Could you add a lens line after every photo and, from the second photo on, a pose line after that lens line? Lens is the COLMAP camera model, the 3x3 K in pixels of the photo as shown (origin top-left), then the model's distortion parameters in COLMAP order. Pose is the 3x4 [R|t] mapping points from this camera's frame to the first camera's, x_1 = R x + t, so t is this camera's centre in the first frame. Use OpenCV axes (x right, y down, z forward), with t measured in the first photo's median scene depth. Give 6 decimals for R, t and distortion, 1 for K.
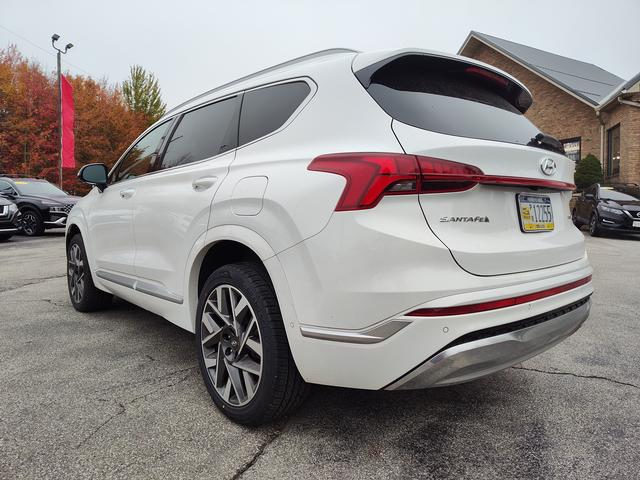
lens RADIAL K [[433.1, 0, 321.7], [0, 433.1, 238.8], [0, 0, 1]] dist [0.031511, -0.029812]
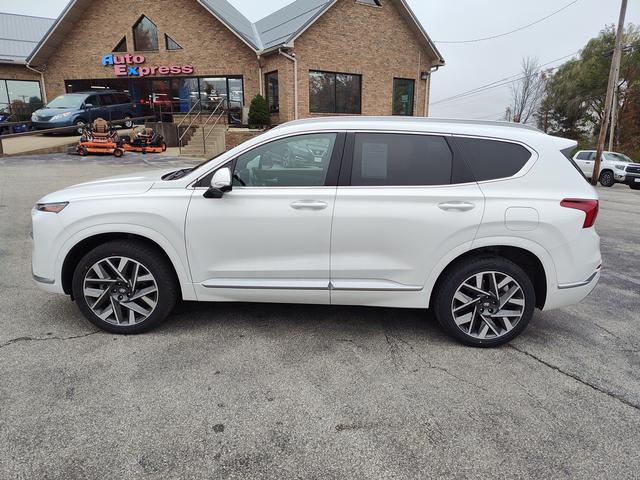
lens RADIAL K [[433.1, 0, 320.1], [0, 433.1, 245.3], [0, 0, 1]] dist [0.031511, -0.029812]
pose [[0.664183, -0.167142, 0.728646, -1.736456], [0.014809, 0.977436, 0.210712, -0.328667], [-0.747424, -0.129161, 0.651671, 0.408355]]
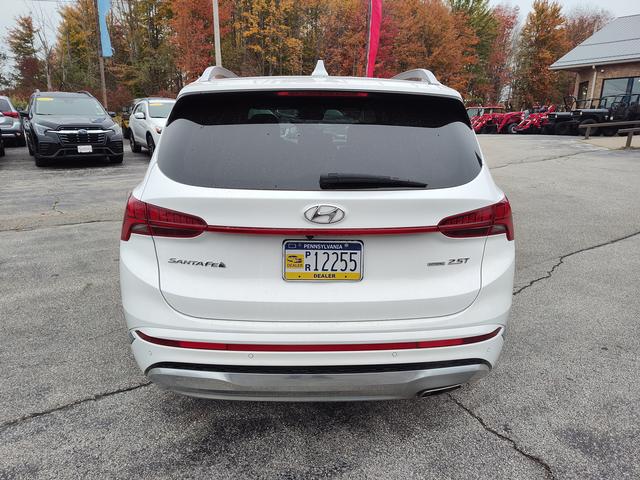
lens RADIAL K [[433.1, 0, 322.7], [0, 433.1, 237.6], [0, 0, 1]] dist [0.031511, -0.029812]
pose [[0.777500, 0.179412, -0.602748, 0.903678], [-0.051365, 0.973357, 0.223469, -0.269624], [0.626782, -0.142787, 0.766000, 0.287916]]
